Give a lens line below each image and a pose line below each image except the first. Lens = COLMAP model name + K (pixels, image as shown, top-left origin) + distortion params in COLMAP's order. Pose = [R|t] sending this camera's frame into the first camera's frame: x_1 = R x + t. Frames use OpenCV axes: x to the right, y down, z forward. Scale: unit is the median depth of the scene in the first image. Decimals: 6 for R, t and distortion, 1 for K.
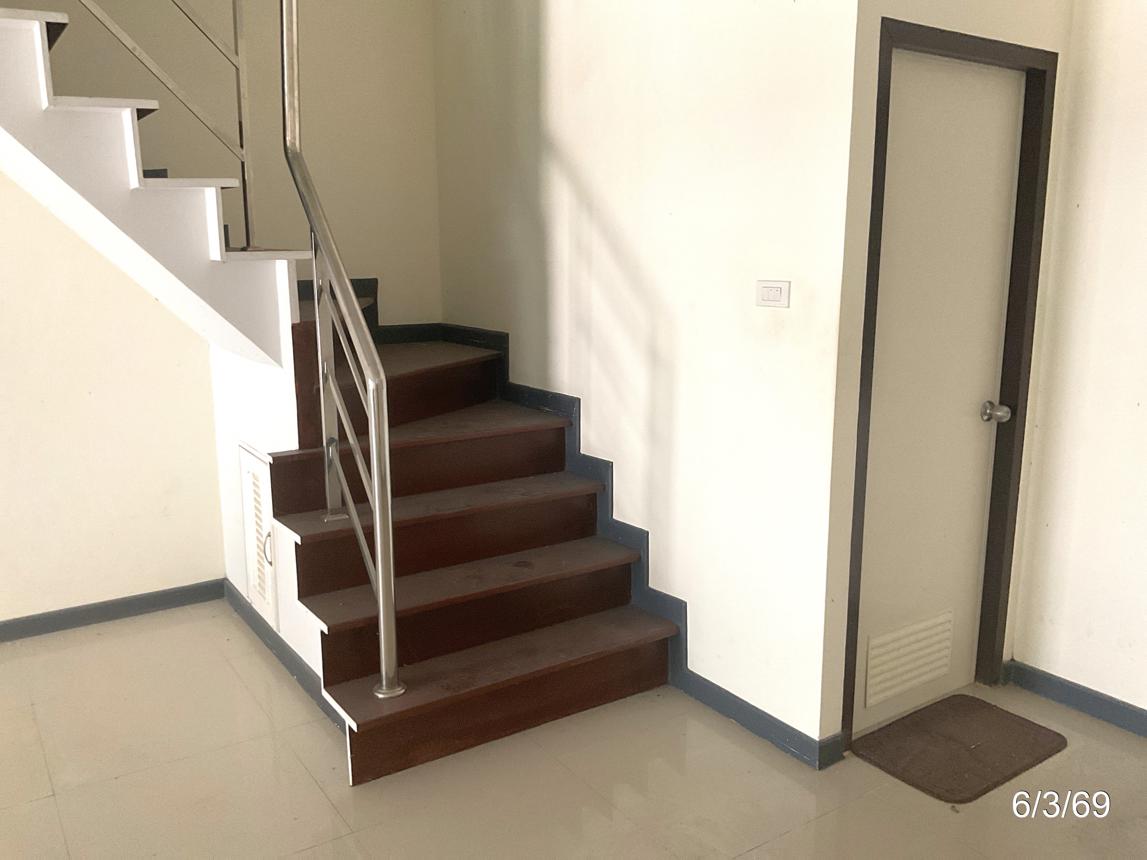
lens RADIAL K [[949.4, 0, 566.0], [0, 949.4, 429.0], [0, 0, 1]] dist [0.010697, -0.014357]
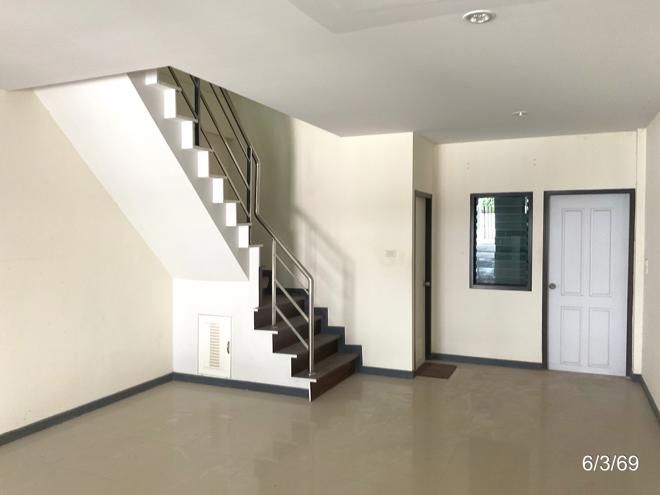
lens RADIAL K [[546.3, 0, 332.5], [0, 546.3, 246.0], [0, 0, 1]] dist [0.010697, -0.014357]
pose [[0.837406, -0.012171, 0.546446, -0.995965], [0.103607, 0.985161, -0.136830, 0.088837], [-0.536673, 0.171198, 0.826241, -0.594829]]
